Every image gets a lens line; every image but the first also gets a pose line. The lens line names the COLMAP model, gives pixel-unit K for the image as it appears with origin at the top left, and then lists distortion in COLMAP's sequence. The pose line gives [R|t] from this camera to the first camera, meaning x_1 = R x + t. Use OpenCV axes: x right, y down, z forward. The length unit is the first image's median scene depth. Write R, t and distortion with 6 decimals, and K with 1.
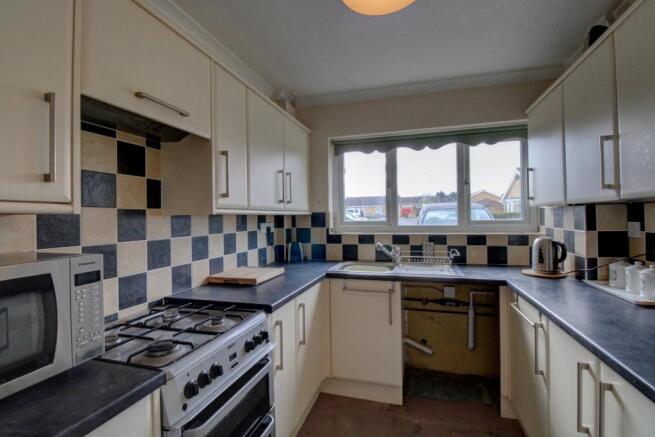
lens RADIAL K [[302.9, 0, 327.5], [0, 302.9, 218.5], [0, 0, 1]] dist [0.000253, -0.000788]
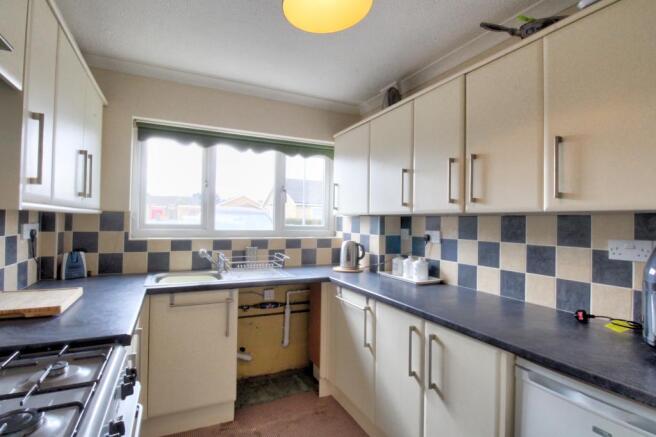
lens RADIAL K [[328.0, 0, 328.0], [0, 328.0, 218.5], [0, 0, 1]] dist [-0.002317, -0.001130]
pose [[0.752591, 0.033016, 0.657660, -0.206425], [-0.025616, 0.999454, -0.020861, 0.001744], [-0.657990, -0.001147, 0.753026, 0.035450]]
